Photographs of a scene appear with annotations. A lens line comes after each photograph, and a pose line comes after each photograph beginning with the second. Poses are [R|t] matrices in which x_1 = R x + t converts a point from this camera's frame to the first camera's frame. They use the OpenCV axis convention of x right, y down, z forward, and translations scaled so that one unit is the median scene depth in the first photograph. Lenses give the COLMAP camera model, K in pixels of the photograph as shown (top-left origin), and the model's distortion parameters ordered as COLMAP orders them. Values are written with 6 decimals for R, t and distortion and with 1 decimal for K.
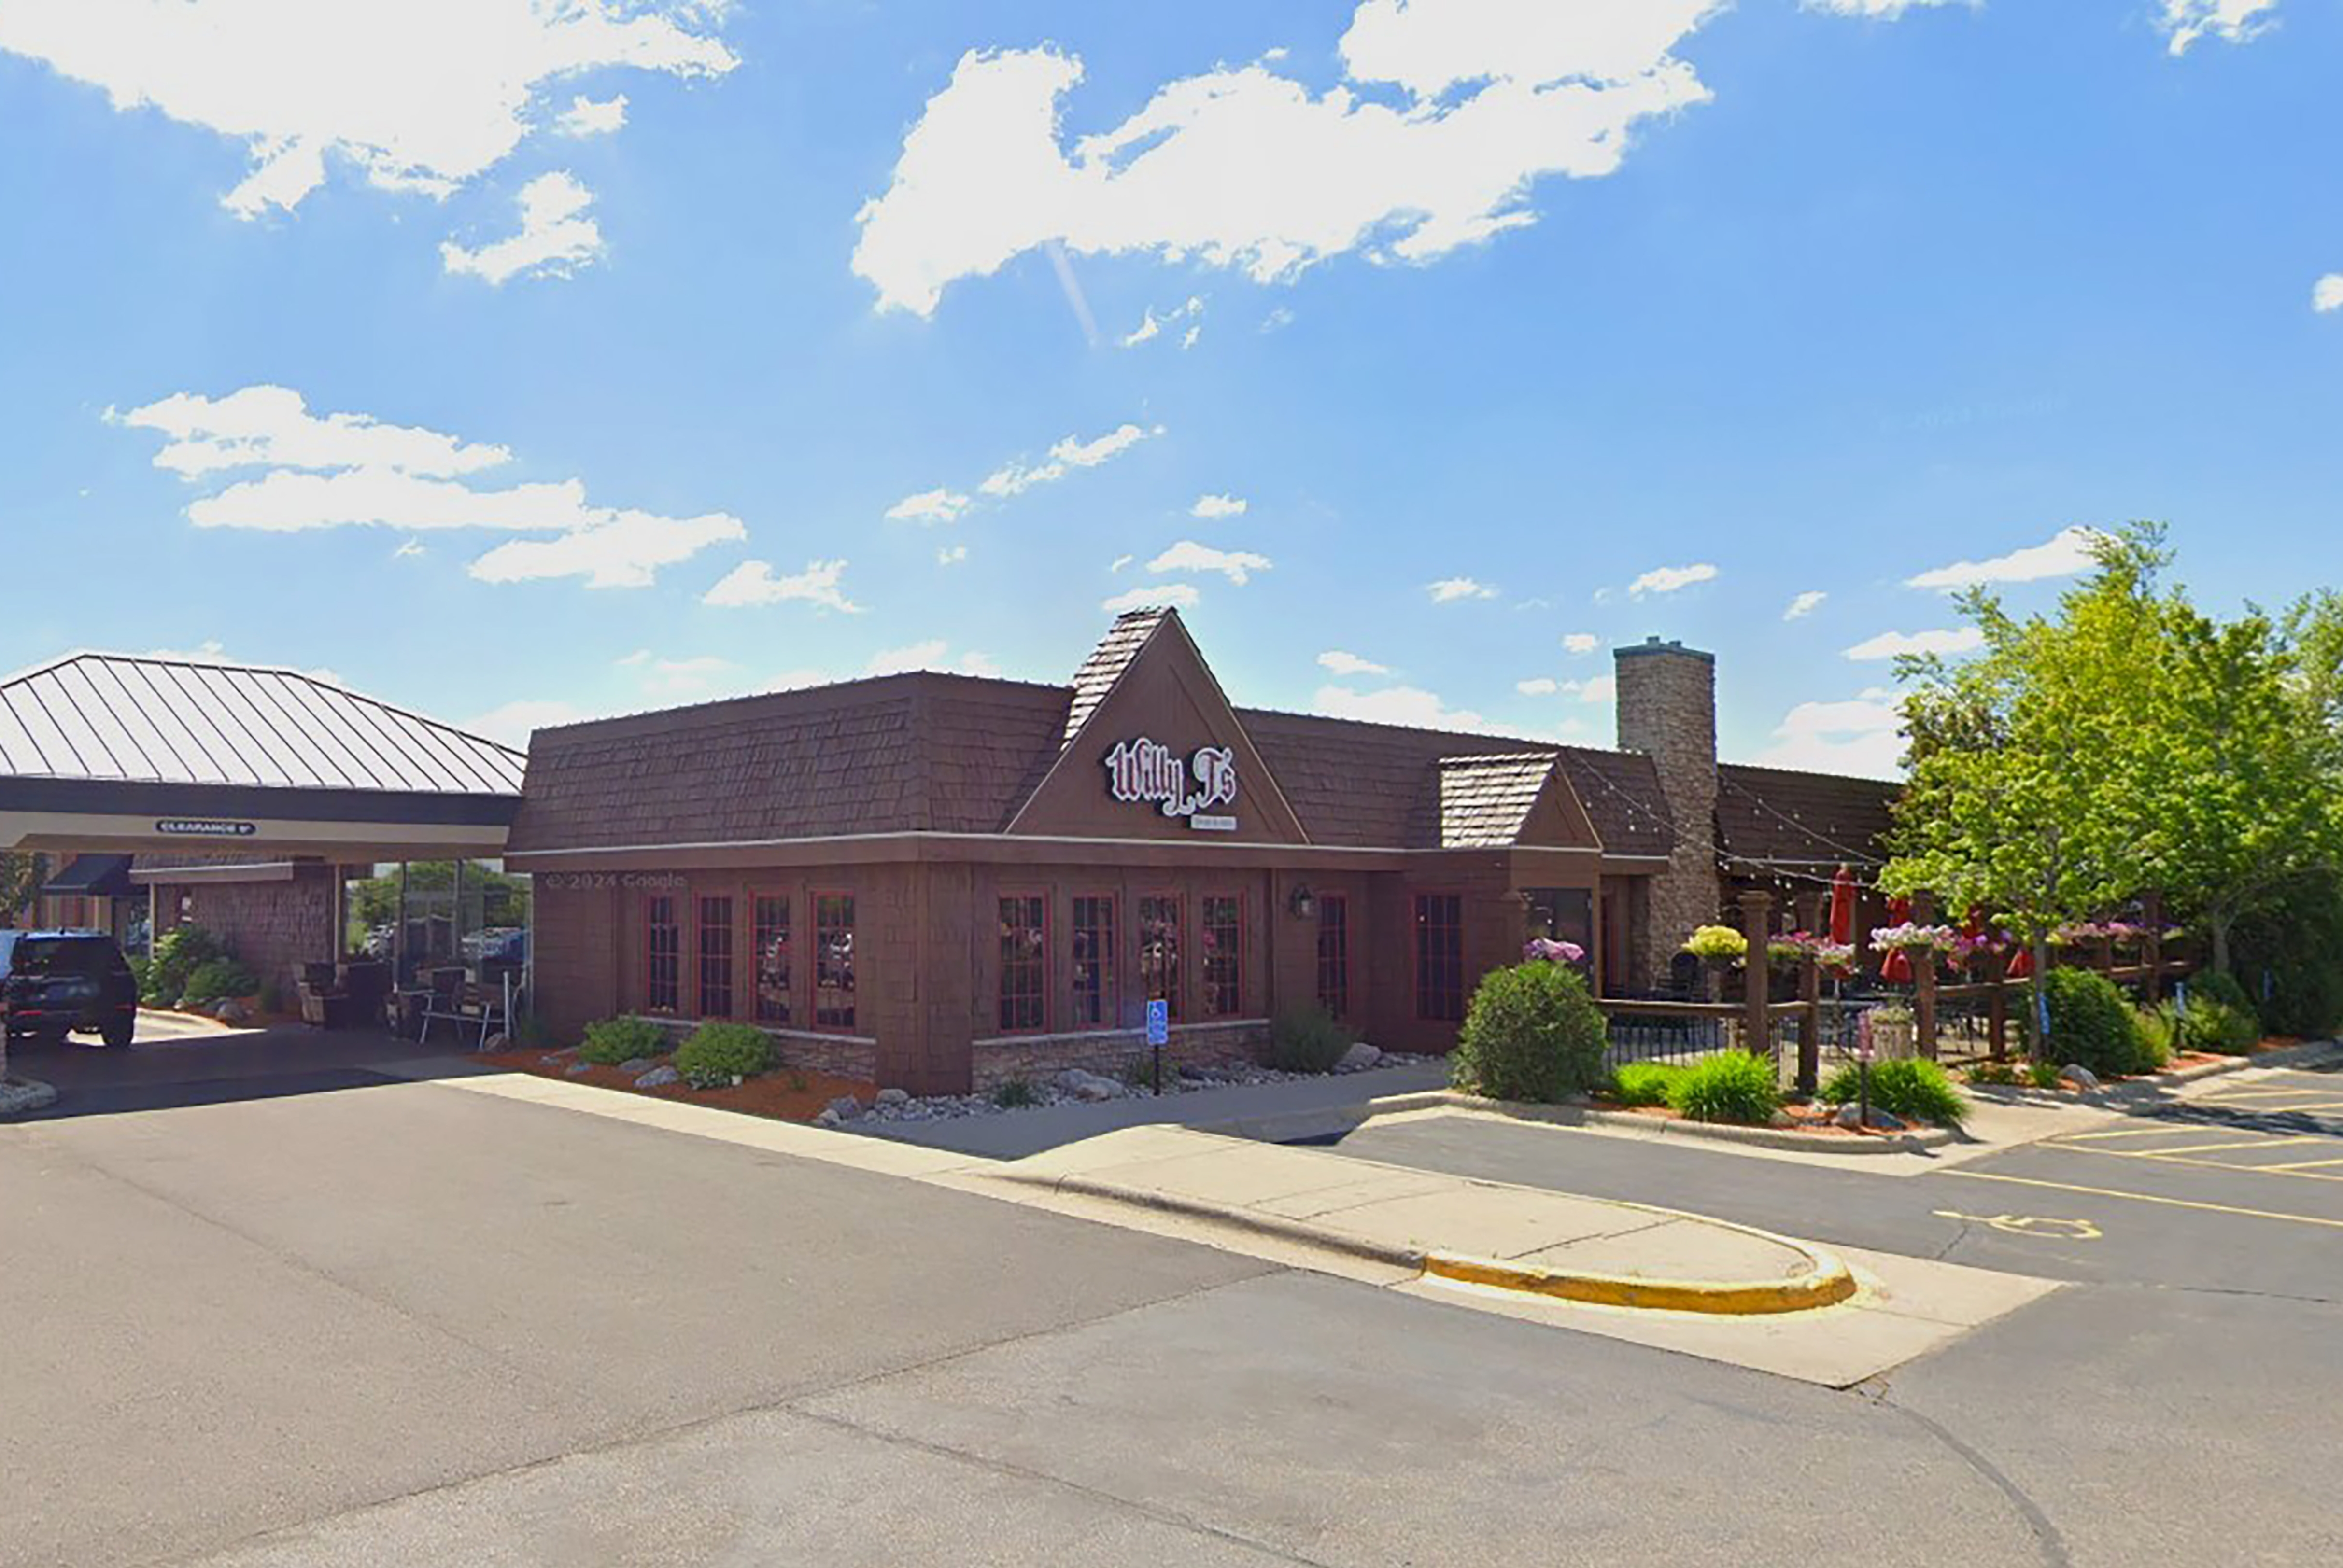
lens RADIAL K [[1908.0, 0, 1171.5], [0, 1908.0, 784.0], [0, 0, 1]] dist [0.006965, -0.004164]
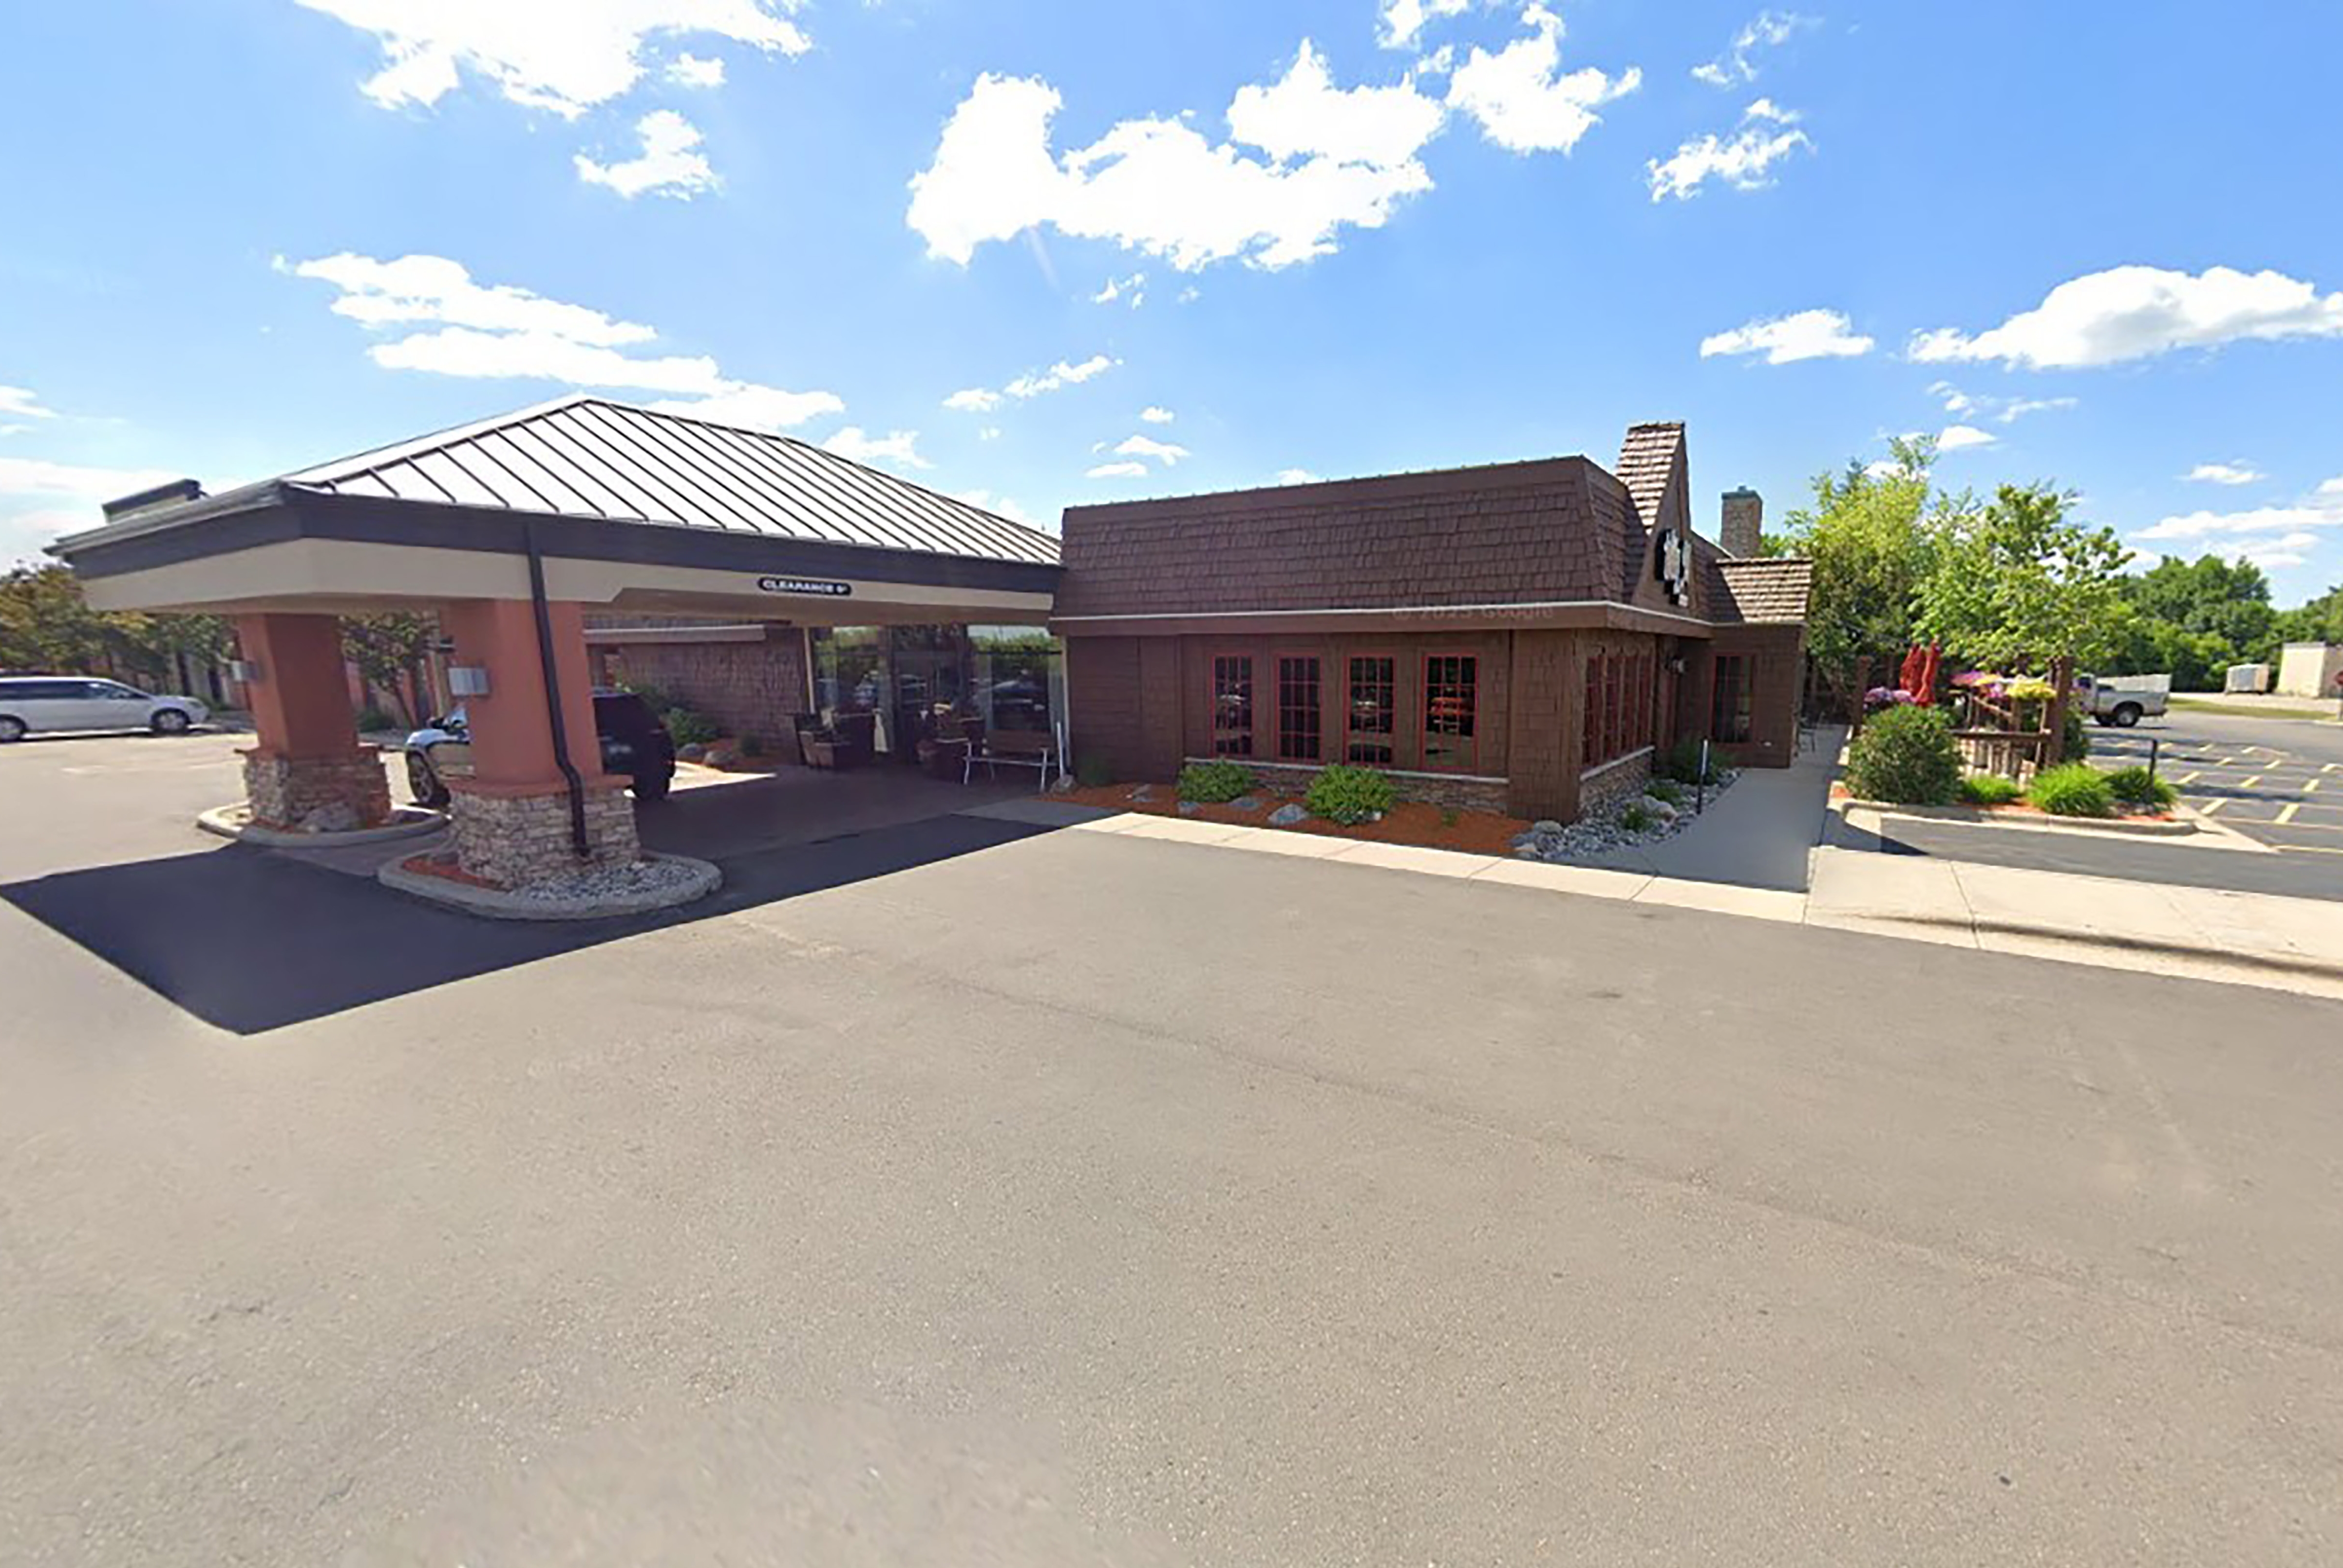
lens RADIAL K [[880.0, 0, 1171.5], [0, 880.0, 784.0], [0, 0, 1]] dist [0.002089, -0.000067]
pose [[0.947404, -0.045593, 0.316777, -0.213844], [-0.020697, 0.979000, 0.202806, 0.011901], [-0.319371, -0.198695, 0.926565, 0.223936]]
